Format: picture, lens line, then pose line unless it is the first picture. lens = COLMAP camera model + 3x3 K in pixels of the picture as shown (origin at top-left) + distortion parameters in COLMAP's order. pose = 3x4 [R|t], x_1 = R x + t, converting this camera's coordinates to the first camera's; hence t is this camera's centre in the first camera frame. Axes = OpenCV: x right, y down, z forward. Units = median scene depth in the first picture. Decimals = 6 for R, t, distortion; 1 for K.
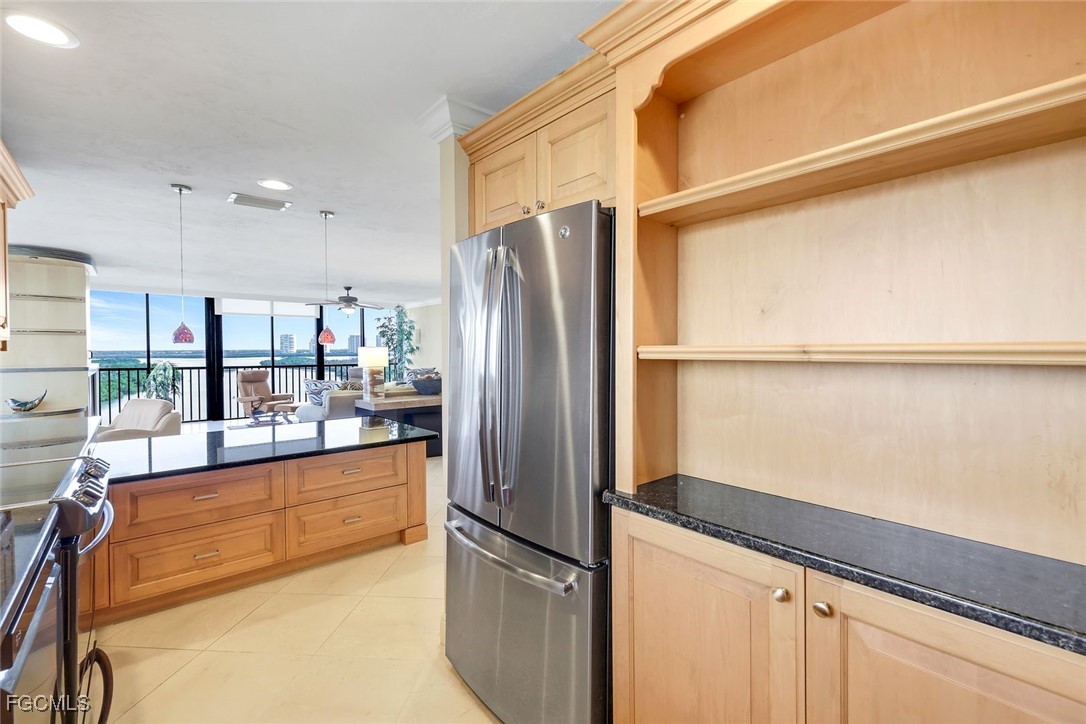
lens RADIAL K [[476.5, 0, 558.5], [0, 476.5, 355.0], [0, 0, 1]] dist [0.002785, 0.000565]
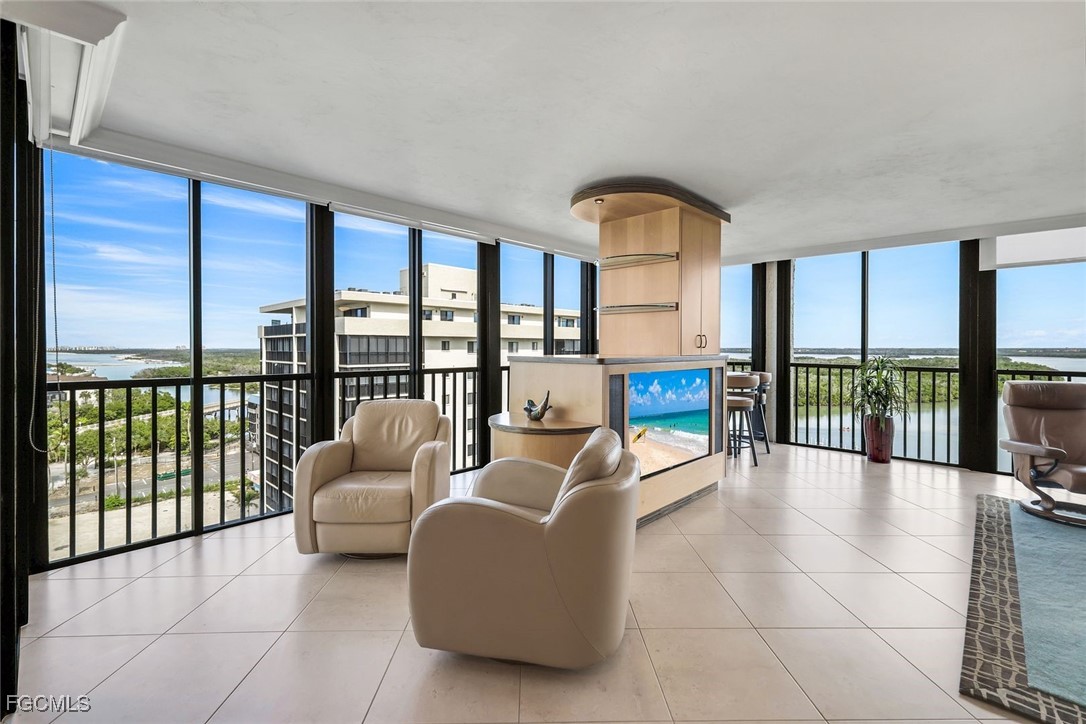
lens RADIAL K [[476.5, 0, 548.6], [0, 476.5, 354.1], [0, 0, 1]] dist [0.002785, 0.000565]
pose [[0.083717, 0.019776, -0.996293, -0.228601], [-0.016512, 0.999693, 0.018456, 0.005367], [0.996353, 0.014906, 0.084018, 0.478084]]
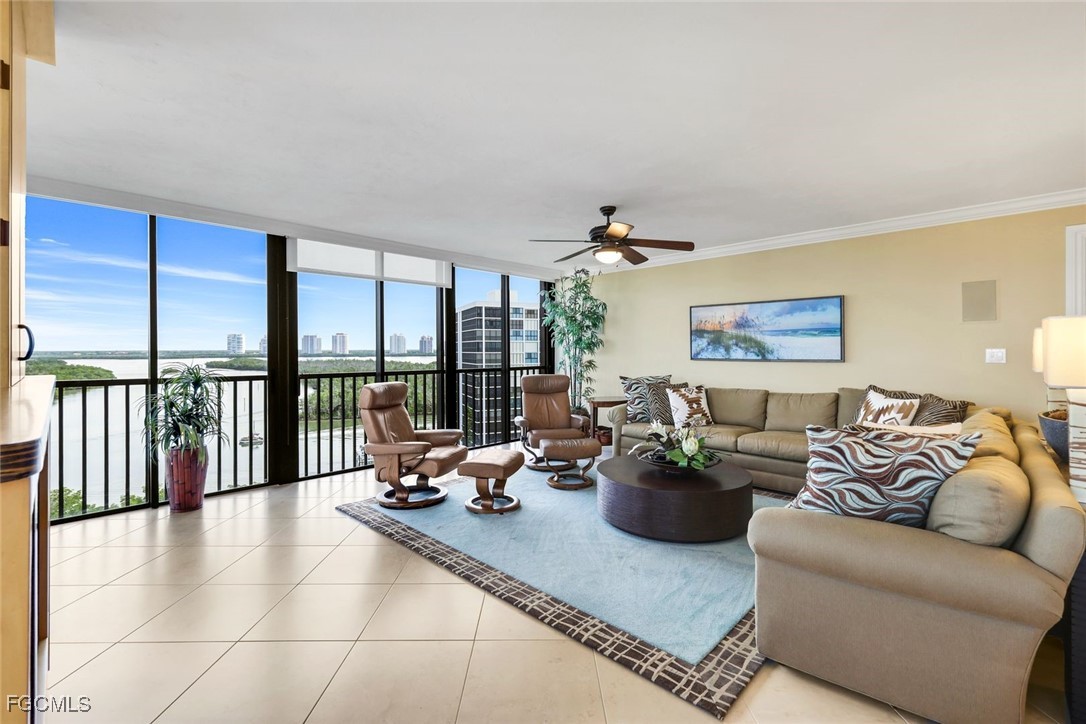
lens RADIAL K [[476.5, 0, 539.4], [0, 476.5, 353.5], [0, 0, 1]] dist [0.002785, 0.000565]
pose [[0.997810, 0.003263, 0.066072, -0.485448], [-0.002758, 0.999966, -0.007745, 0.004623], [-0.066095, 0.007546, 0.997785, 0.483681]]
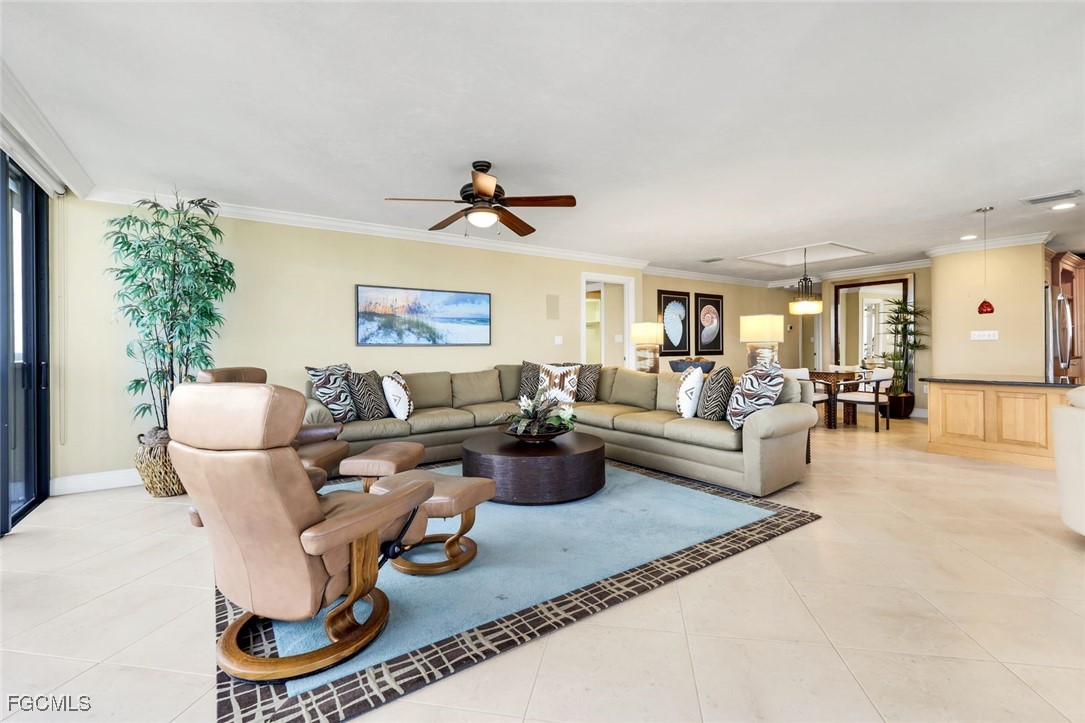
lens RADIAL K [[476.1, 0, 528.2], [0, 476.1, 381.6], [0, 0, 1]] dist [0.002785, 0.000565]
pose [[0.132559, -0.073665, 0.988434, -0.776936], [0.011678, 0.997281, 0.072758, 0.011673], [-0.991106, 0.001898, 0.133059, 0.827720]]
